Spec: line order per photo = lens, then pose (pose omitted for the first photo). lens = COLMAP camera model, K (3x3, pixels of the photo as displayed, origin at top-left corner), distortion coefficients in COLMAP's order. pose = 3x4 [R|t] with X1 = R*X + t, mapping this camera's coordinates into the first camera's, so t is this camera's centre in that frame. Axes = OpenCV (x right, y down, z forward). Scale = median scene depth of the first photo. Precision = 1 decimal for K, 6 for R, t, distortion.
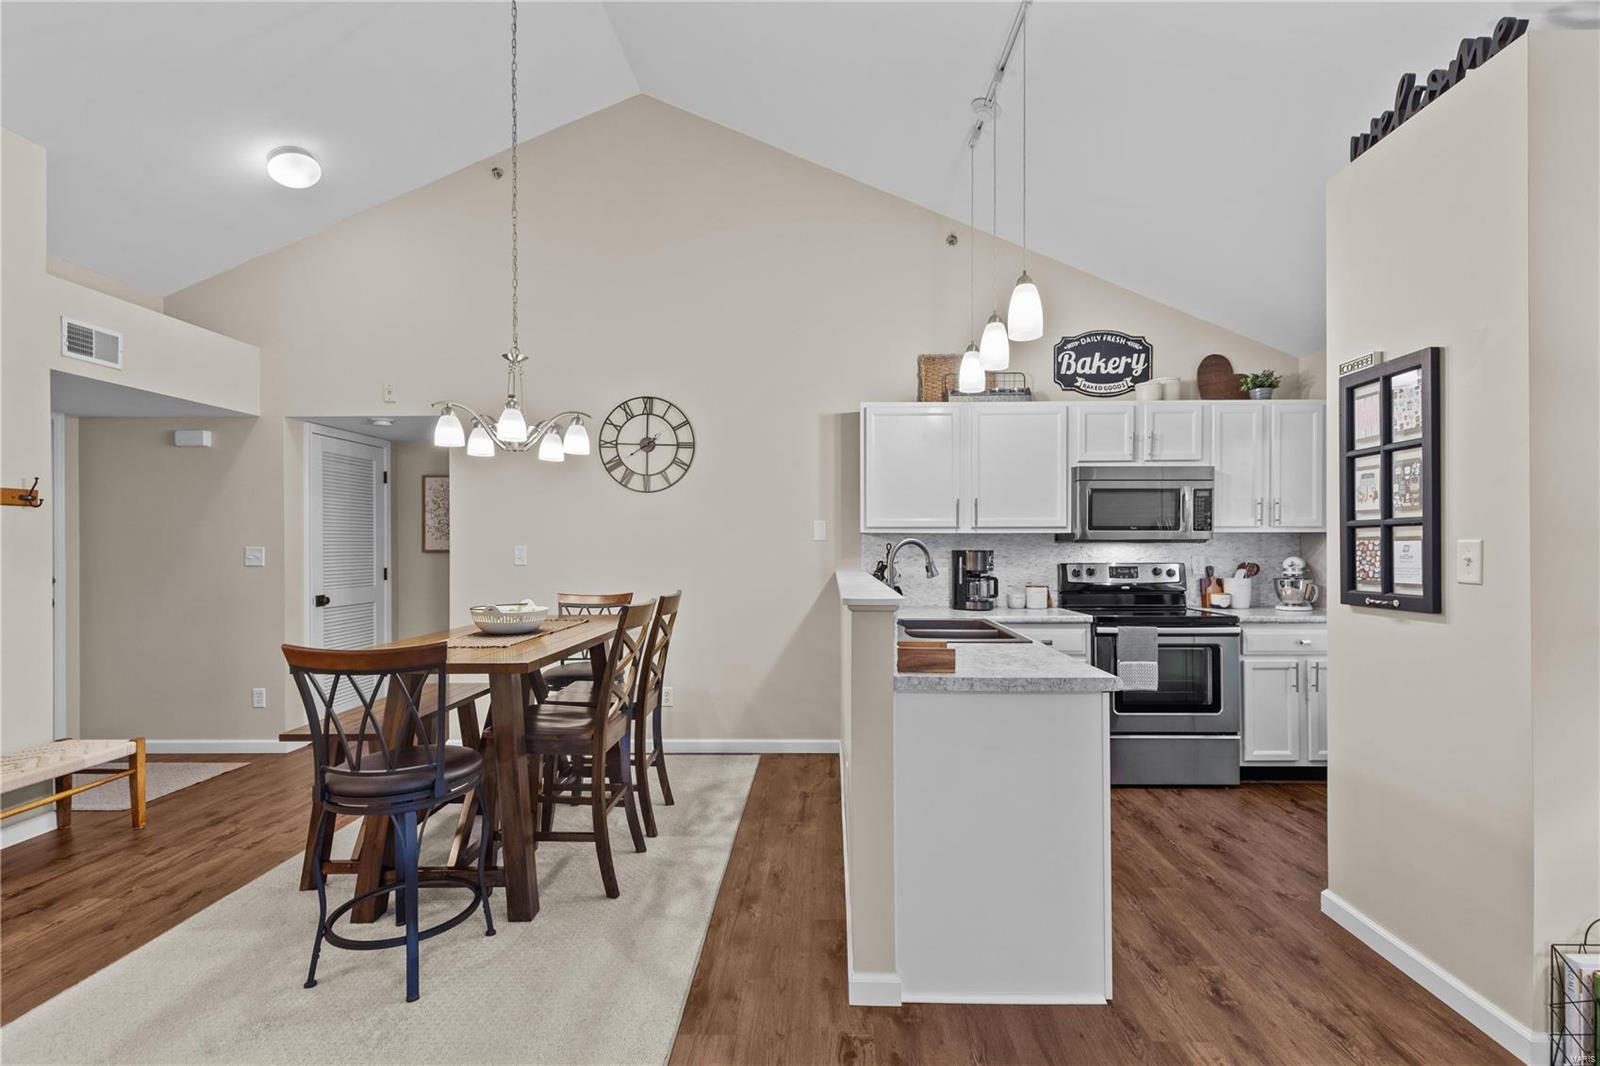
lens RADIAL K [[728.9, 0, 817.9], [0, 728.9, 542.2], [0, 0, 1]] dist [0.013184, -0.001853]
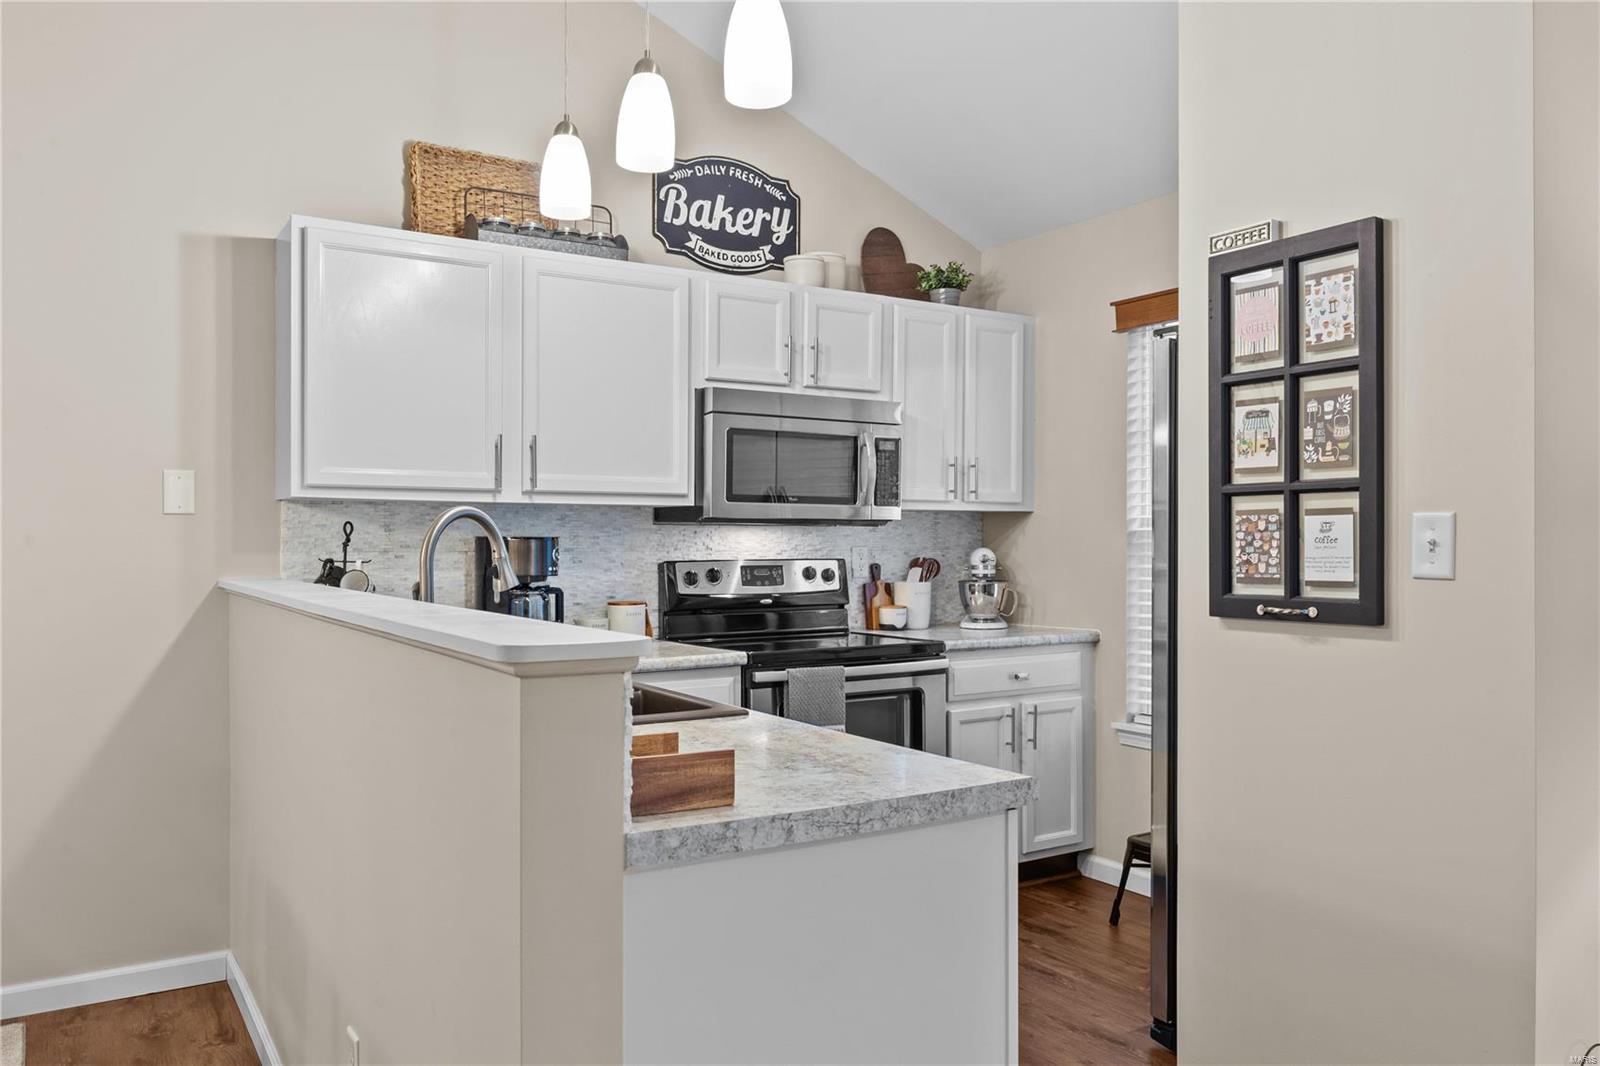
lens RADIAL K [[1180.4, 0, 790.6], [0, 1180.4, 540.4], [0, 0, 1]] dist [0.001057, 0.002907]
pose [[0.837938, 0.002216, 0.545761, -0.084697], [-0.005407, 0.999976, 0.004241, 0.009672], [-0.545739, -0.006504, 0.837930, 0.200894]]
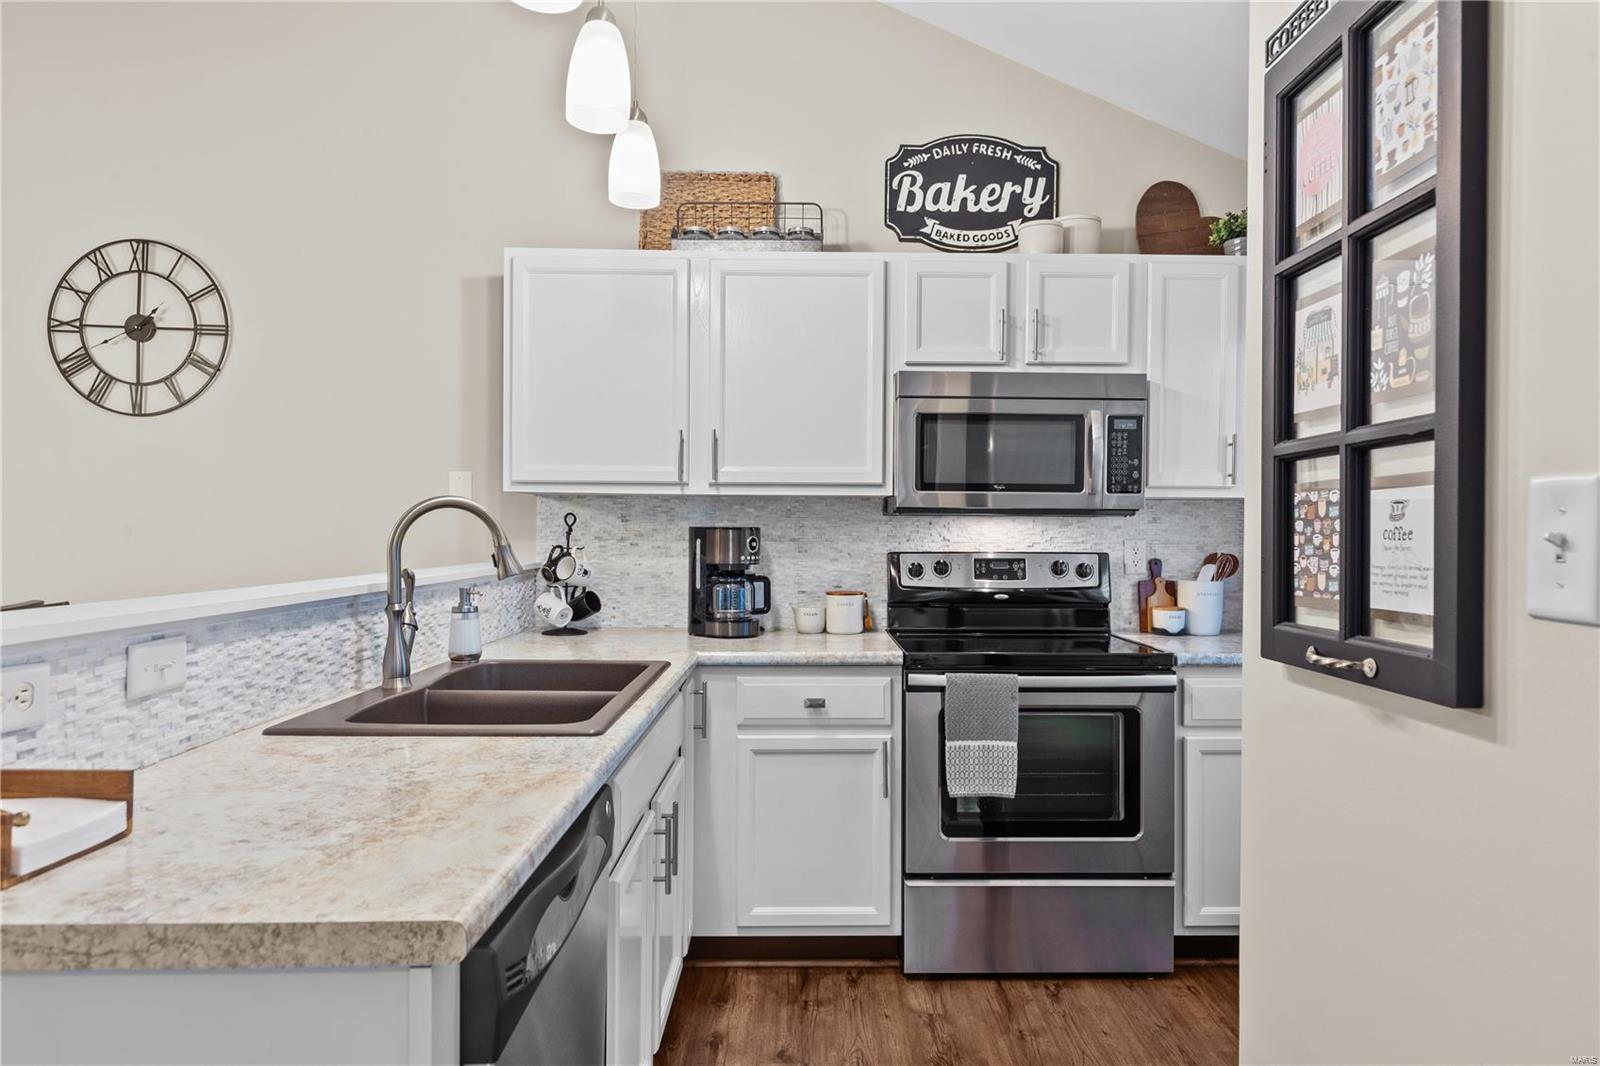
lens RADIAL K [[956.1, 0, 816.9], [0, 956.1, 530.5], [0, 0, 1]] dist [0.008845, -0.001588]
pose [[0.999438, 0.007708, 0.032636, 0.267781], [-0.007920, 0.999948, 0.006389, 0.009165], [-0.032586, -0.006644, 0.999447, 0.291133]]
